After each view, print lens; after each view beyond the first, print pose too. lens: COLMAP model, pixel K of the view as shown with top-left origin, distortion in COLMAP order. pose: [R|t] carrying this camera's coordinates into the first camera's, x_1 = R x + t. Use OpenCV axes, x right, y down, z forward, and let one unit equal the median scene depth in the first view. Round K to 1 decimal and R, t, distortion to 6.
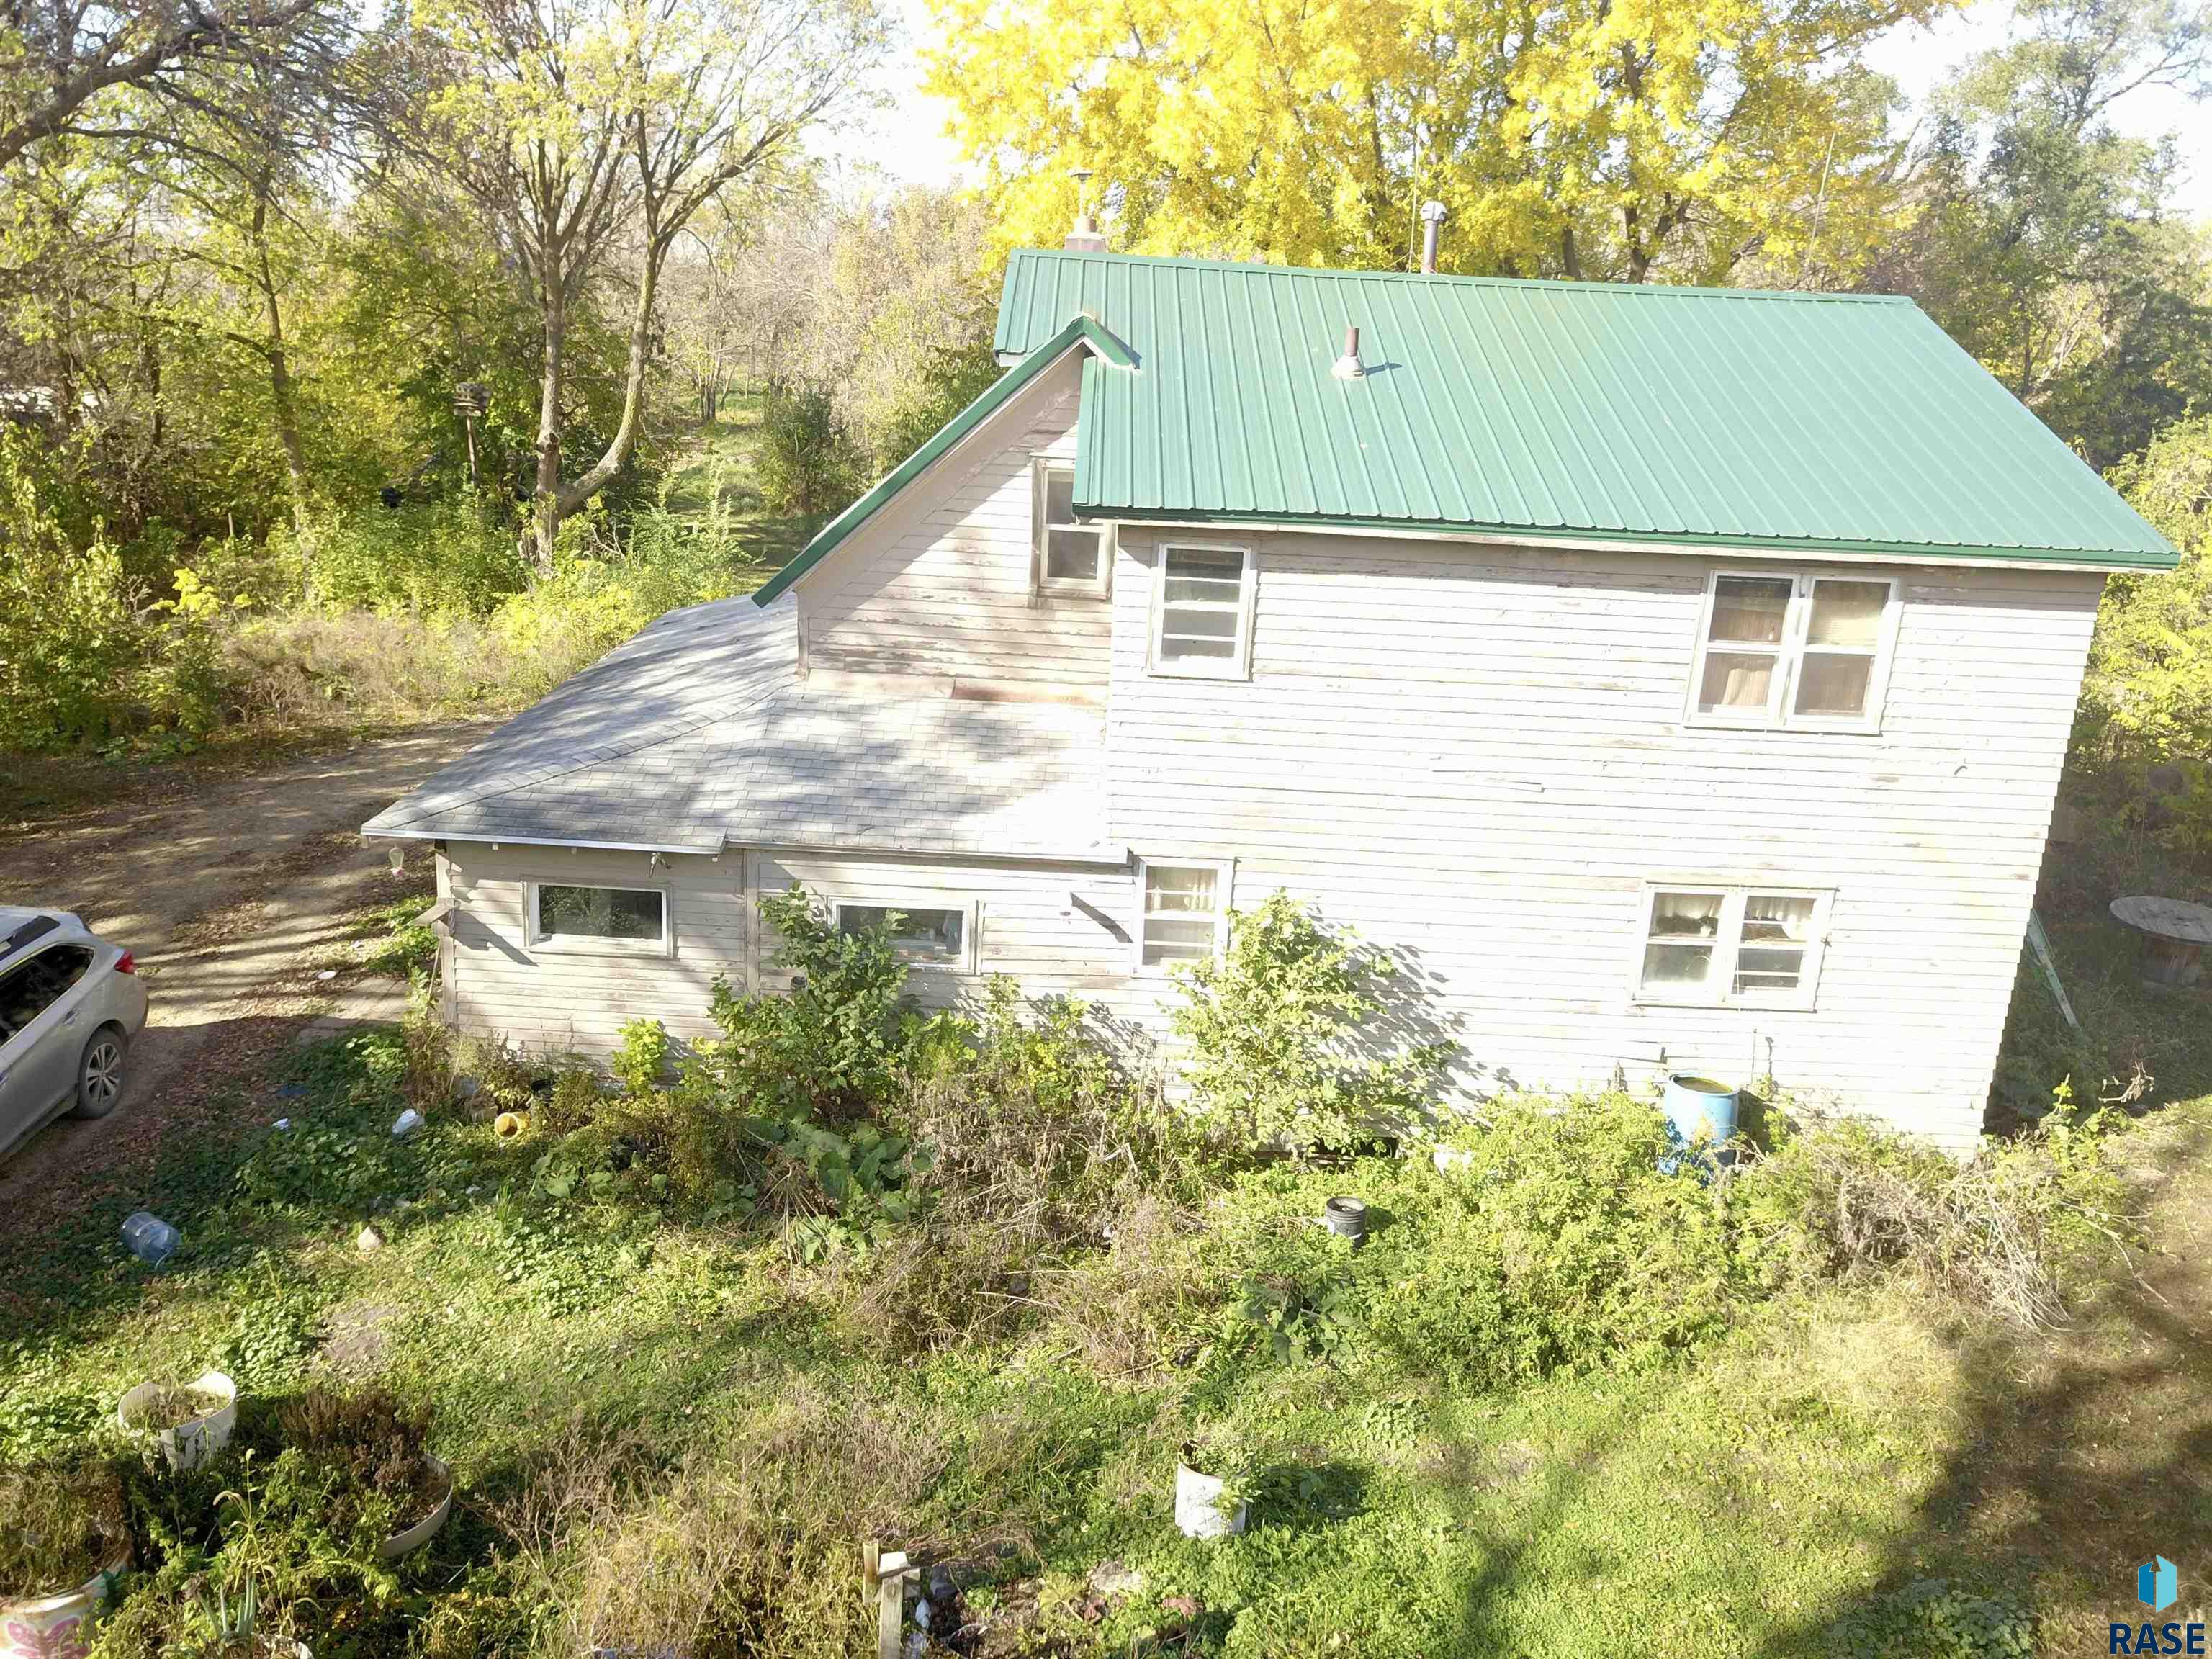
lens RADIAL K [[1698.3, 0, 1123.0], [0, 1698.3, 829.5], [0, 0, 1]] dist [-0.019575, -0.005365]
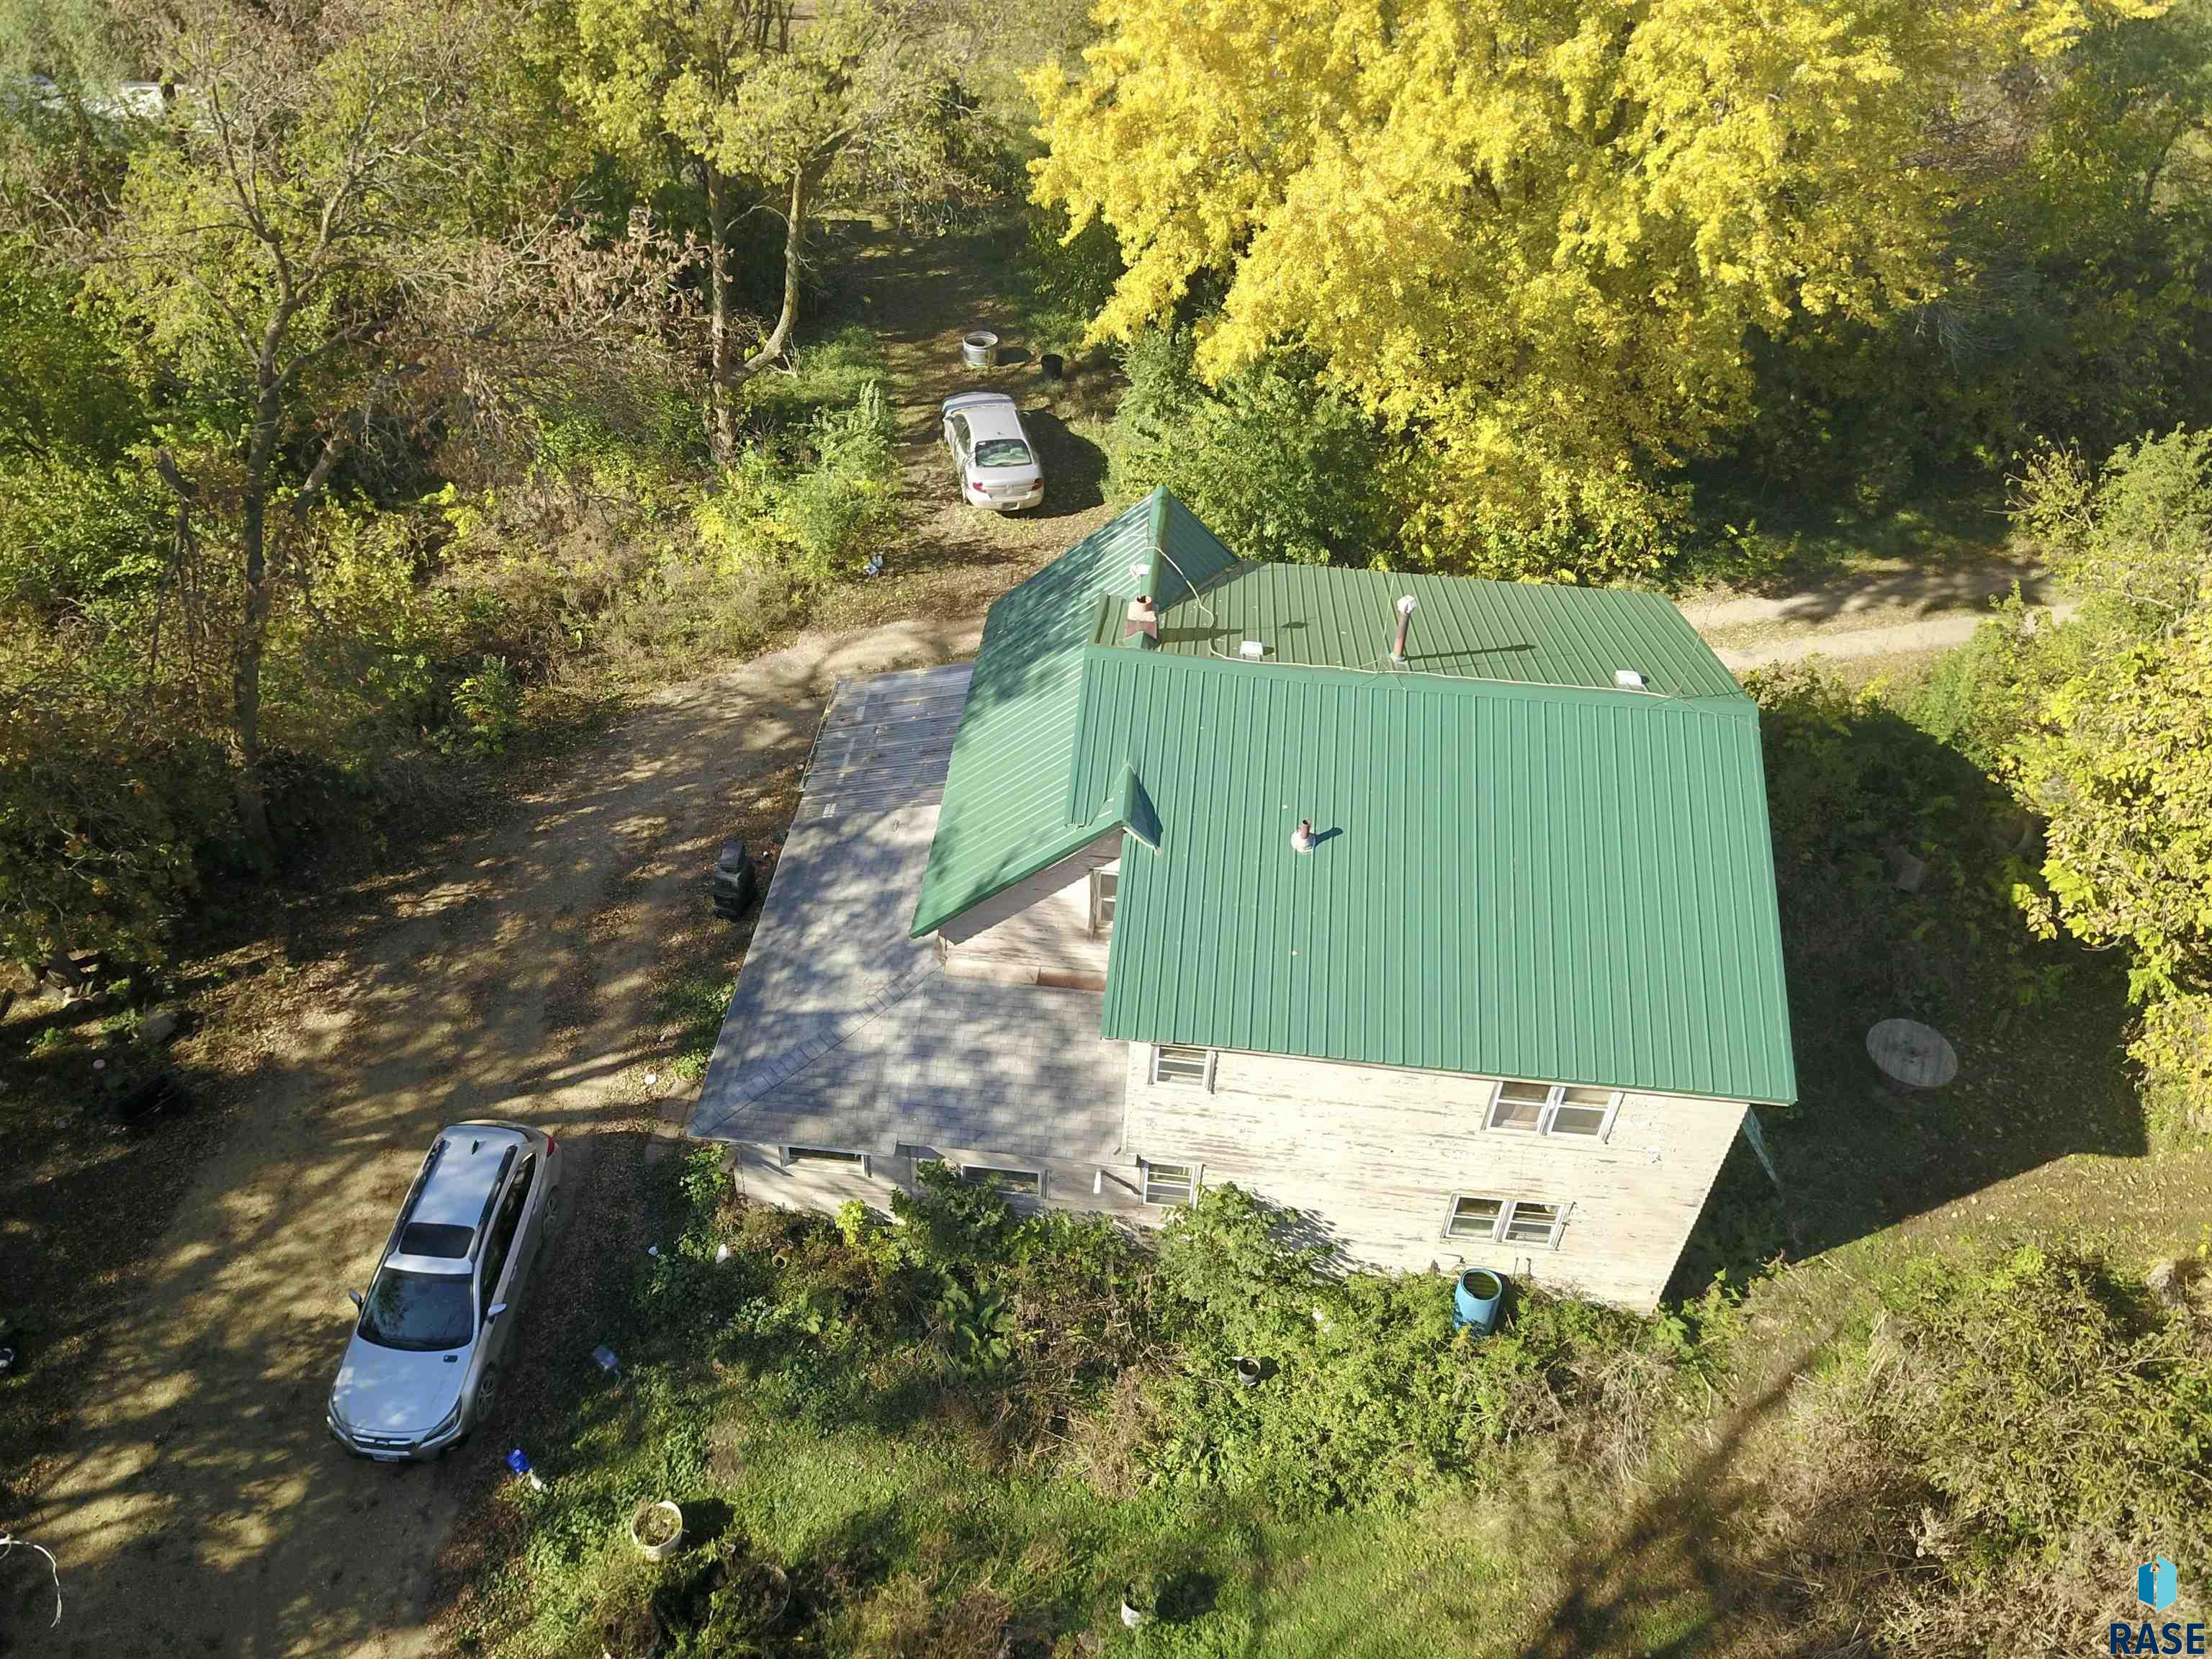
lens RADIAL K [[1698.3, 0, 1115.4], [0, 1698.3, 832.0], [0, 0, 1]] dist [-0.019575, -0.005365]
pose [[0.994898, 0.056931, -0.083284, 0.101156], [-0.016990, 0.908317, 0.417937, -0.958967], [0.099442, -0.414389, 0.904651, -0.362583]]
